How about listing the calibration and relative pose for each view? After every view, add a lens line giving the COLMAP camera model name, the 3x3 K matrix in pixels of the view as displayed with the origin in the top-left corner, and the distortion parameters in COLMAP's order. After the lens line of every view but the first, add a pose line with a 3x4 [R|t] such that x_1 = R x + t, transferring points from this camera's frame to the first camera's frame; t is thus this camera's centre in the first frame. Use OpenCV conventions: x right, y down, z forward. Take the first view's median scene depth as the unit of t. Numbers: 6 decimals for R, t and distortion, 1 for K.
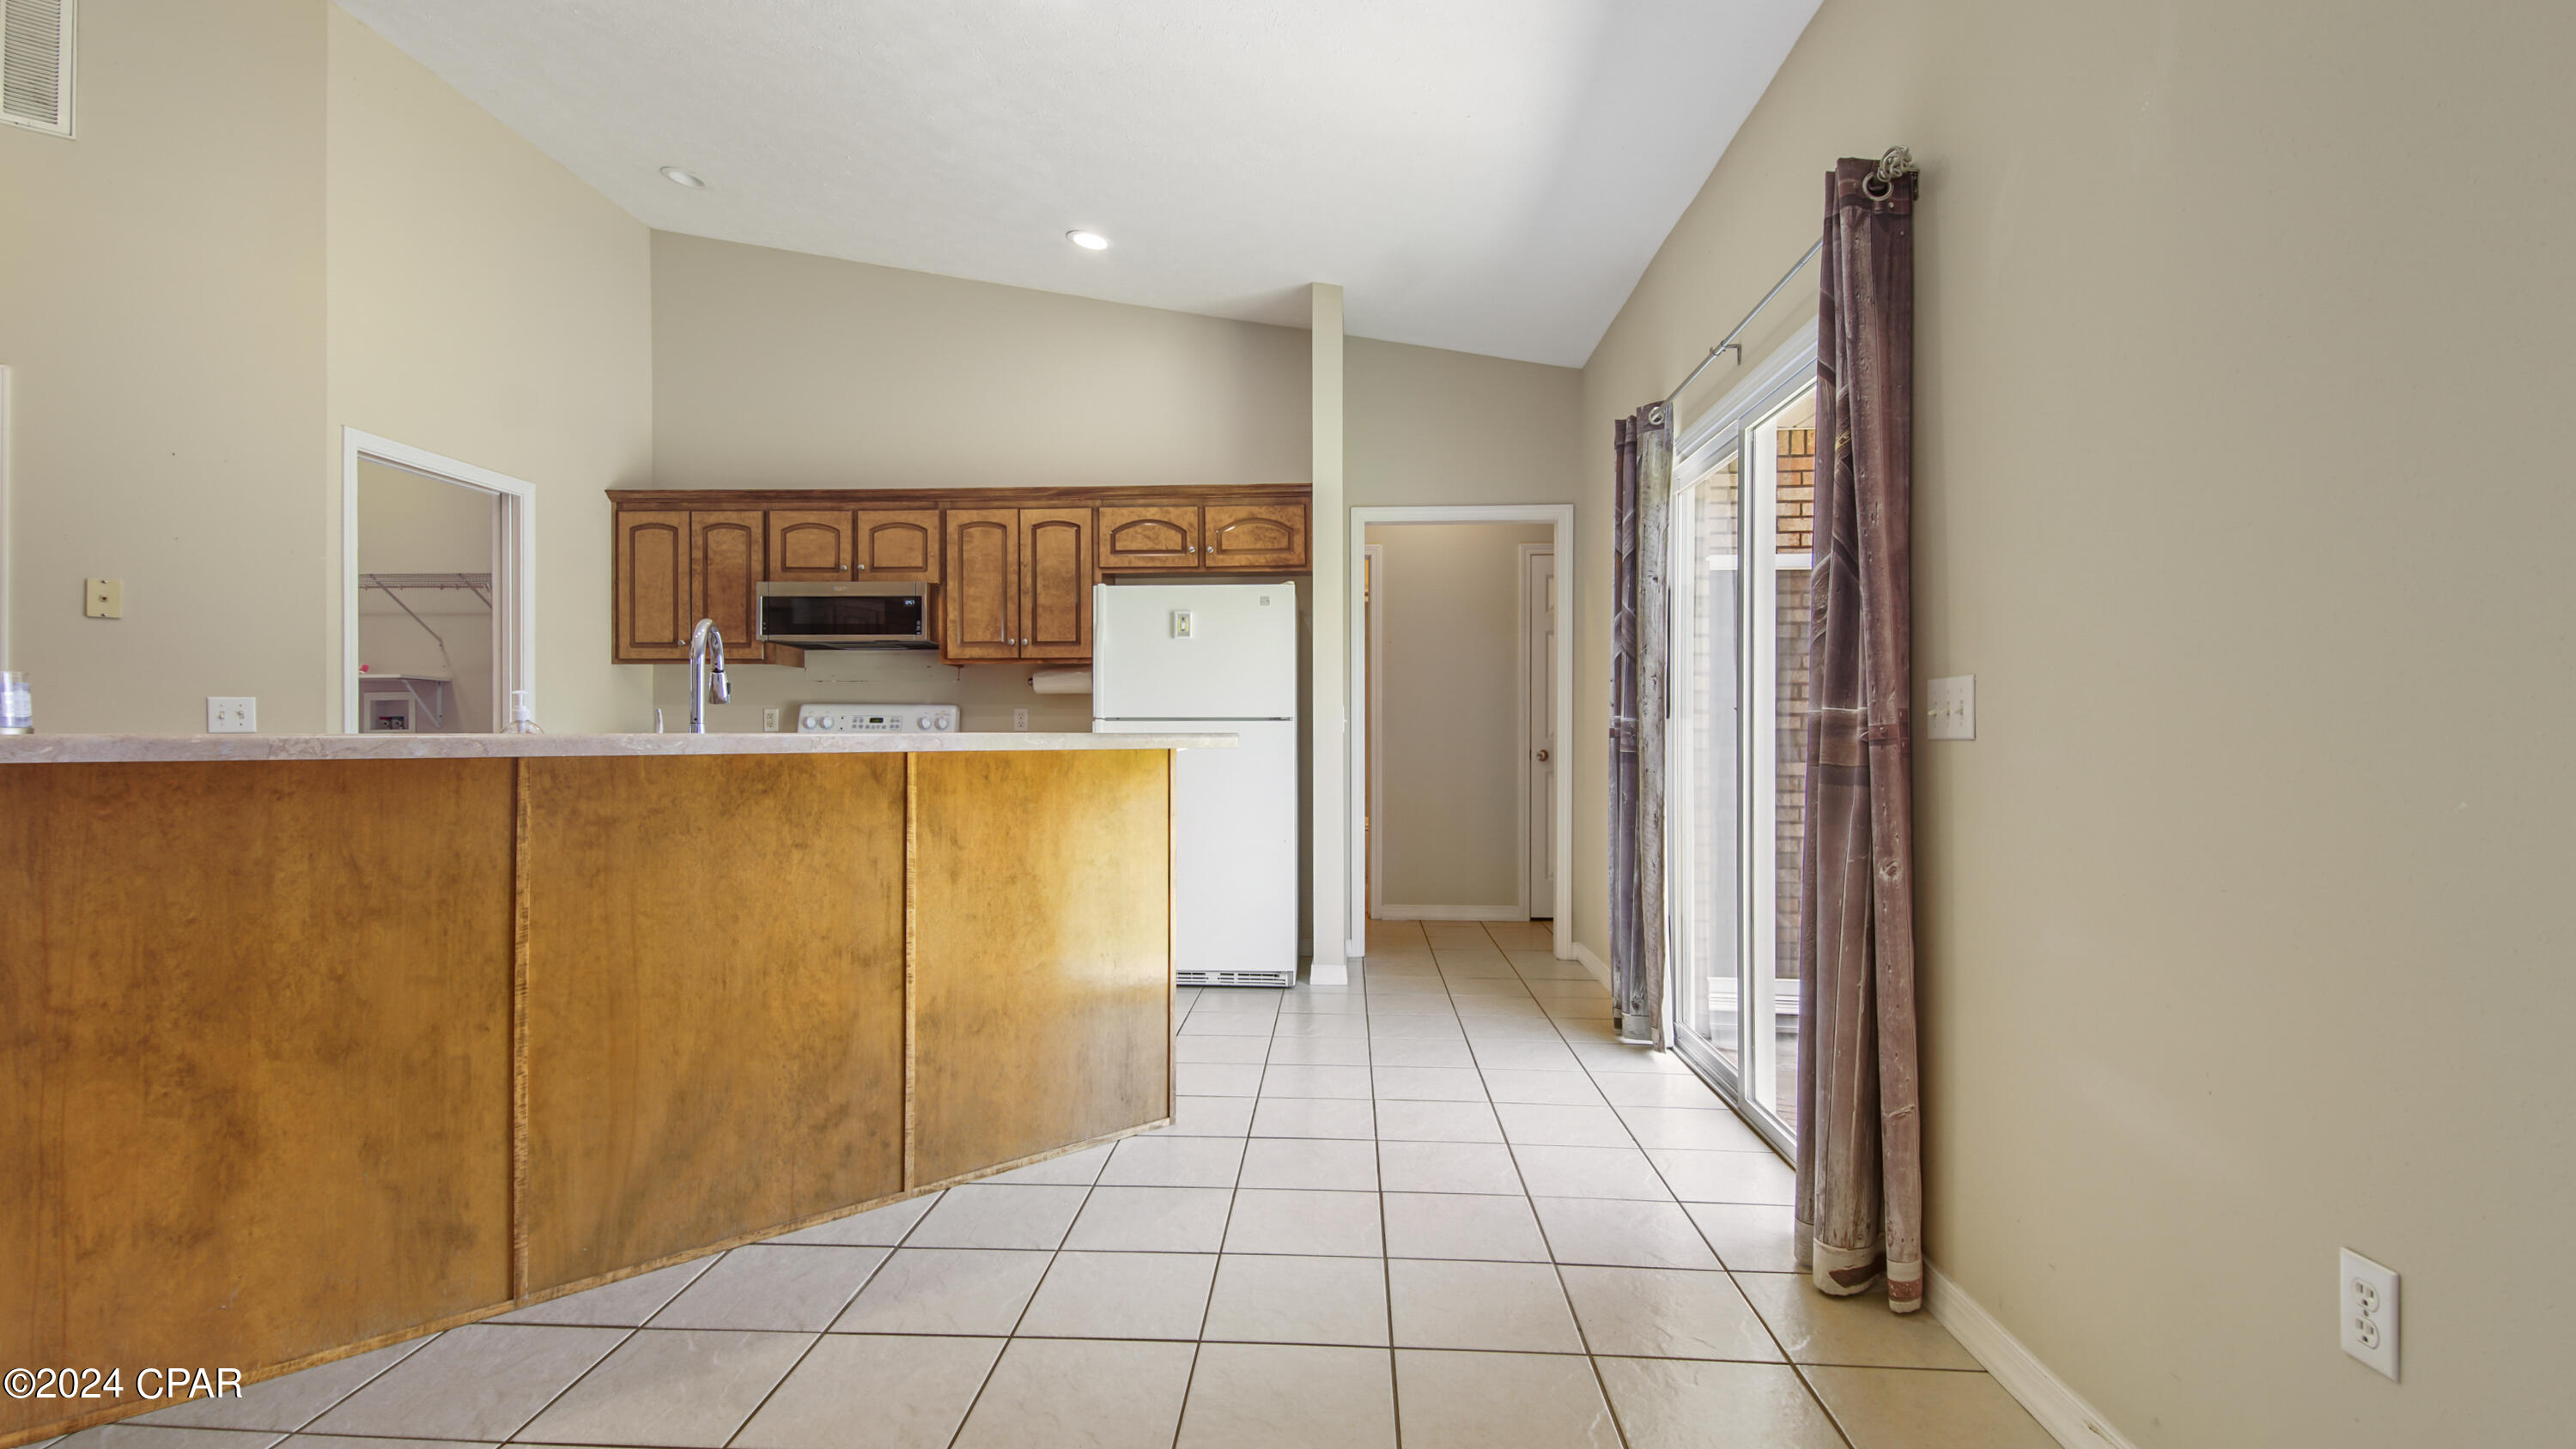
lens RADIAL K [[1163.1, 0, 1269.1], [0, 1163.1, 727.9], [0, 0, 1]] dist [0.043583, -0.021637]
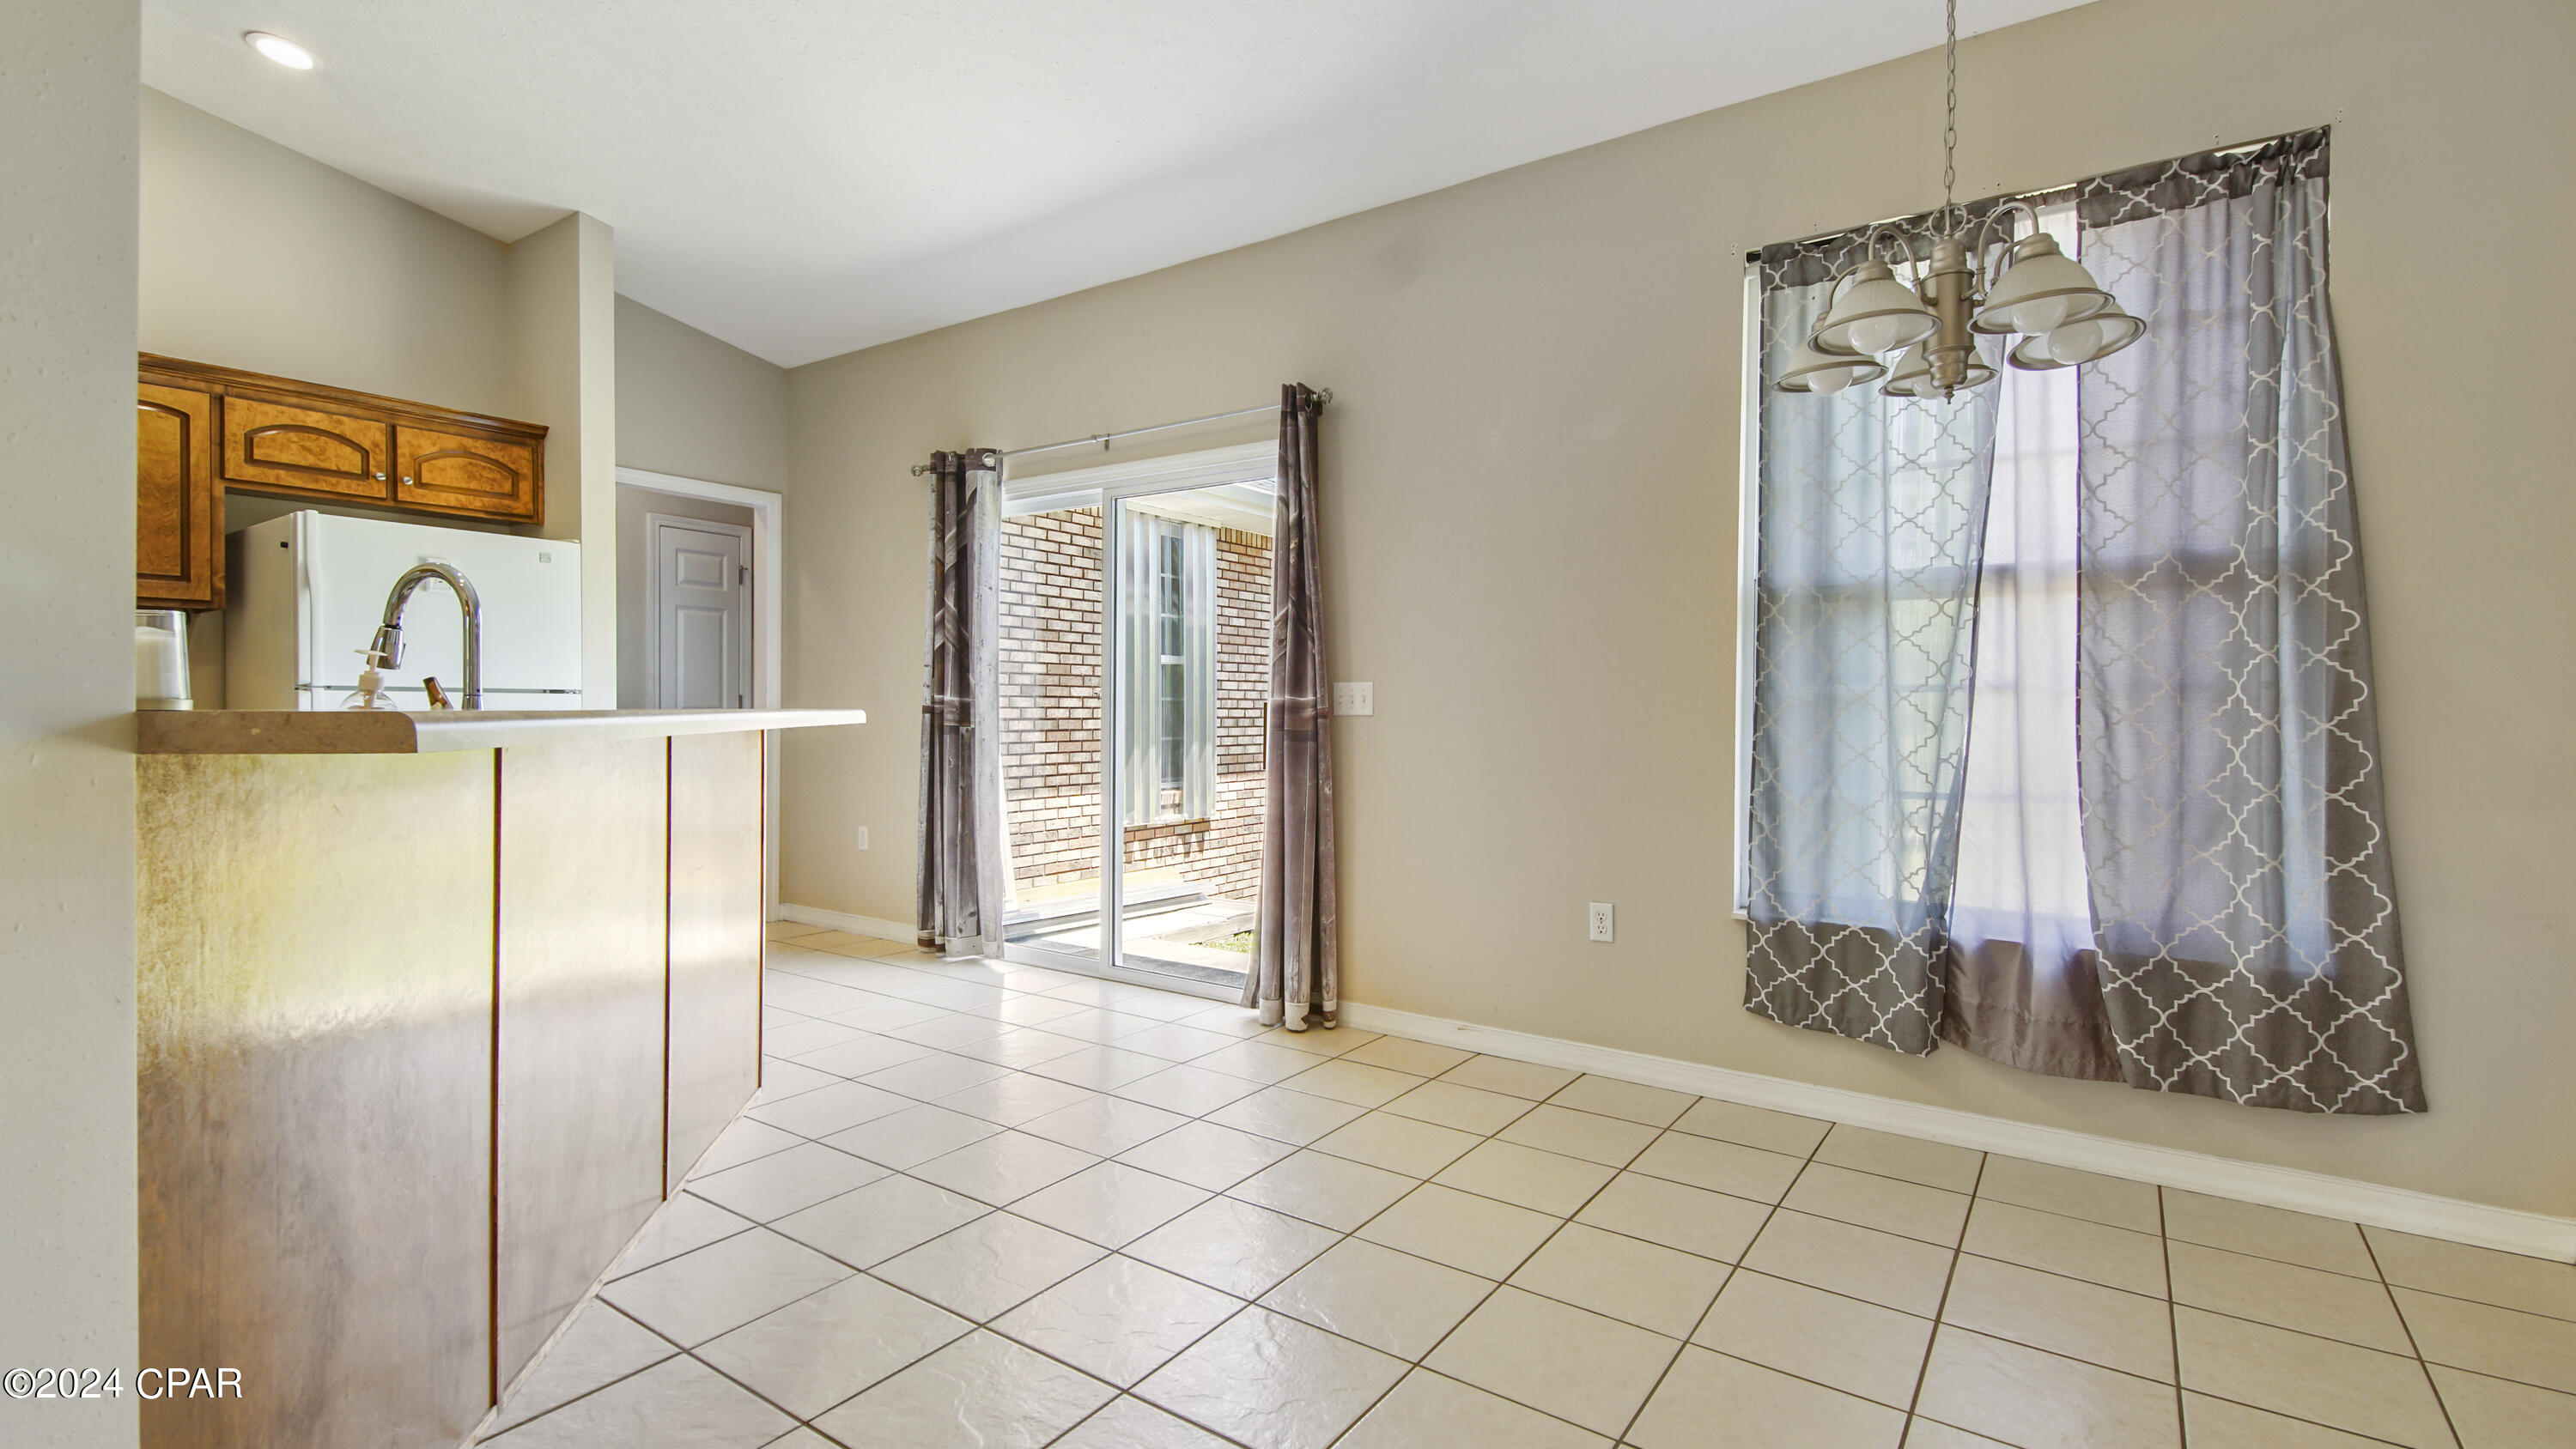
lens RADIAL K [[1163.1, 0, 1269.1], [0, 1163.1, 727.9], [0, 0, 1]] dist [0.043583, -0.021637]
pose [[0.544894, -0.006999, 0.838476, -0.417230], [-0.010111, 0.999838, 0.014917, 0.001390], [-0.838444, -0.016606, 0.544735, 0.040922]]
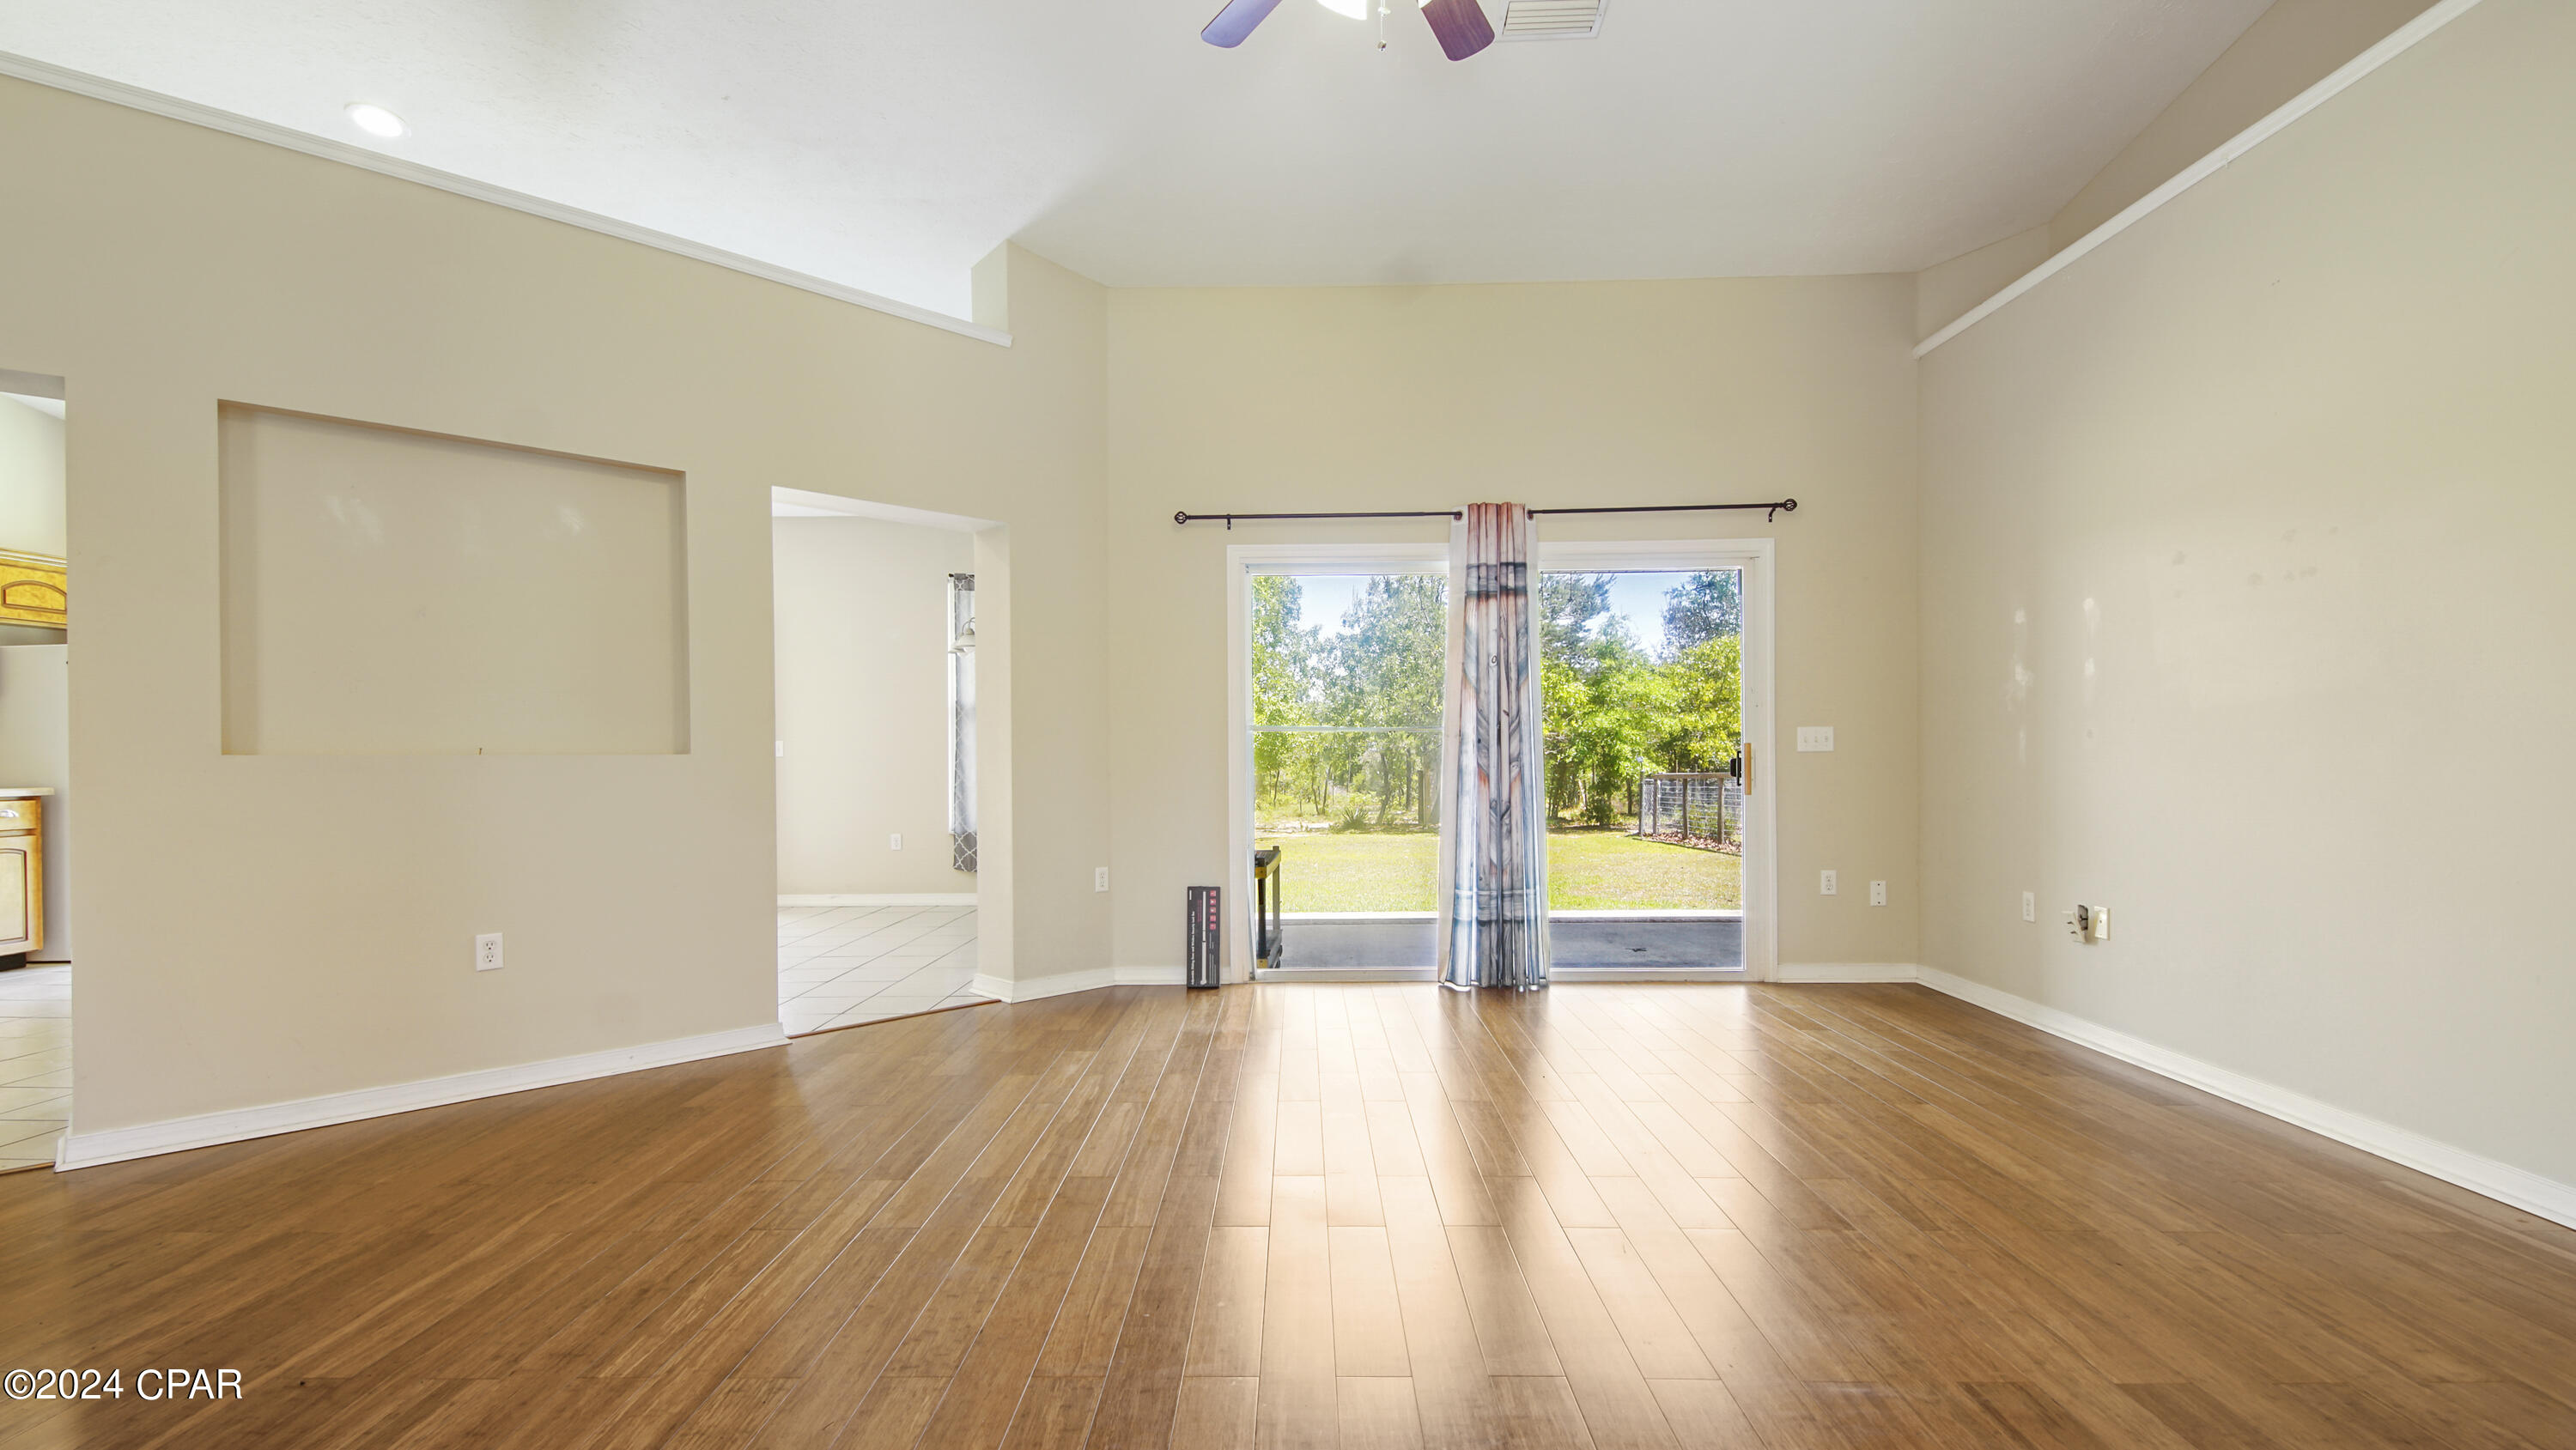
lens RADIAL K [[1138.5, 0, 1263.6], [0, 1138.5, 754.0], [0, 0, 1]] dist [0.024373, 0.000059]
pose [[-0.018090, -0.001056, 0.999836, -1.324498], [0.004203, 0.999991, 0.001133, 0.000969], [-0.999828, 0.004223, -0.018085, -0.229756]]
